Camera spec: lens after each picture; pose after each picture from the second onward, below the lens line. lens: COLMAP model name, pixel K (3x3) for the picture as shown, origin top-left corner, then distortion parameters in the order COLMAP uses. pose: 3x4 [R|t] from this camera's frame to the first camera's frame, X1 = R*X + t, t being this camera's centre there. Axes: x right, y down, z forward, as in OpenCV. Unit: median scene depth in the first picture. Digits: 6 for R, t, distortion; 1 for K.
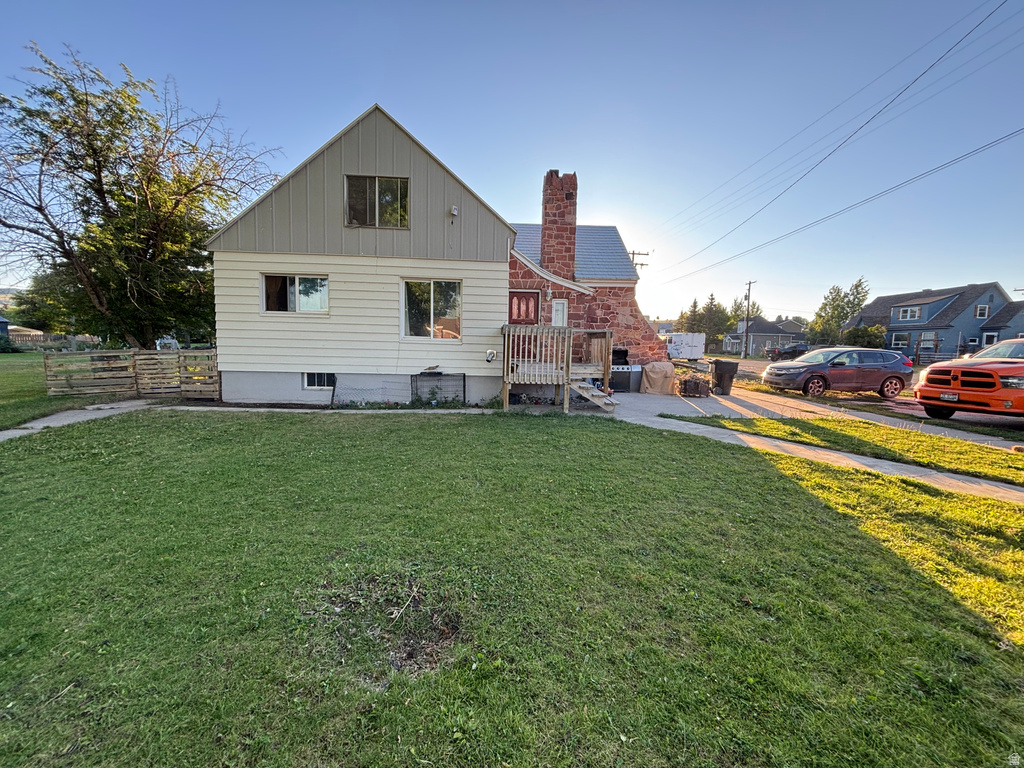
lens RADIAL K [[412.4, 0, 512.0], [0, 412.4, 384.0], [0, 0, 1]] dist [-0.000348, -0.000036]
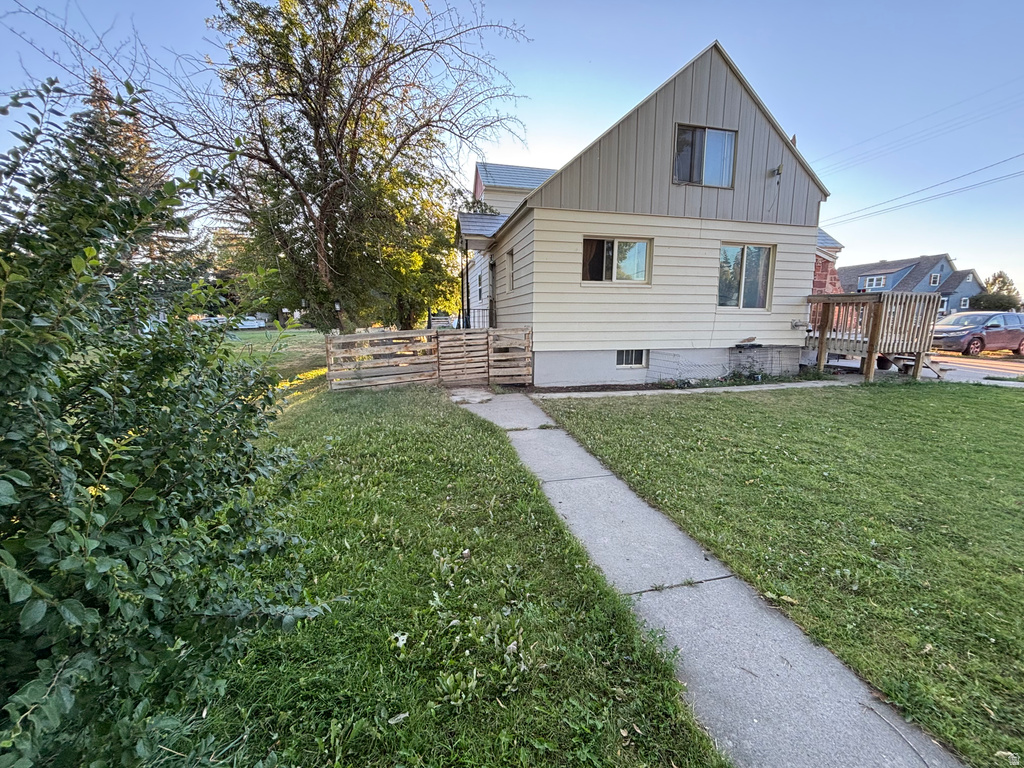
lens RADIAL K [[412.4, 0, 512.0], [0, 412.4, 384.0], [0, 0, 1]] dist [-0.000348, -0.000036]
pose [[0.985316, -0.048624, 0.163671, -0.897020], [0.038094, 0.997034, 0.066877, -0.022961], [-0.166437, -0.059660, 0.984246, 0.154647]]
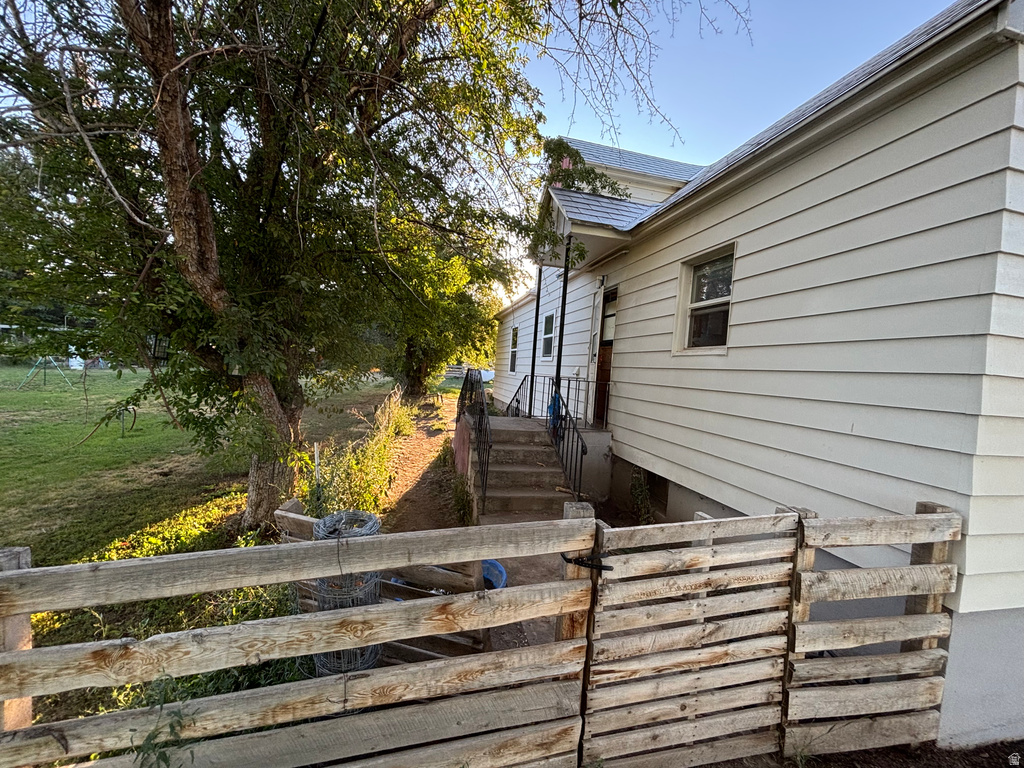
lens RADIAL K [[412.4, 0, 512.0], [0, 412.4, 384.0], [0, 0, 1]] dist [-0.000348, -0.000036]
pose [[0.985710, 0.043069, 0.162851, -0.969572], [-0.035480, 0.998157, -0.049230, -0.129207], [-0.164671, 0.042749, 0.985422, 0.823339]]
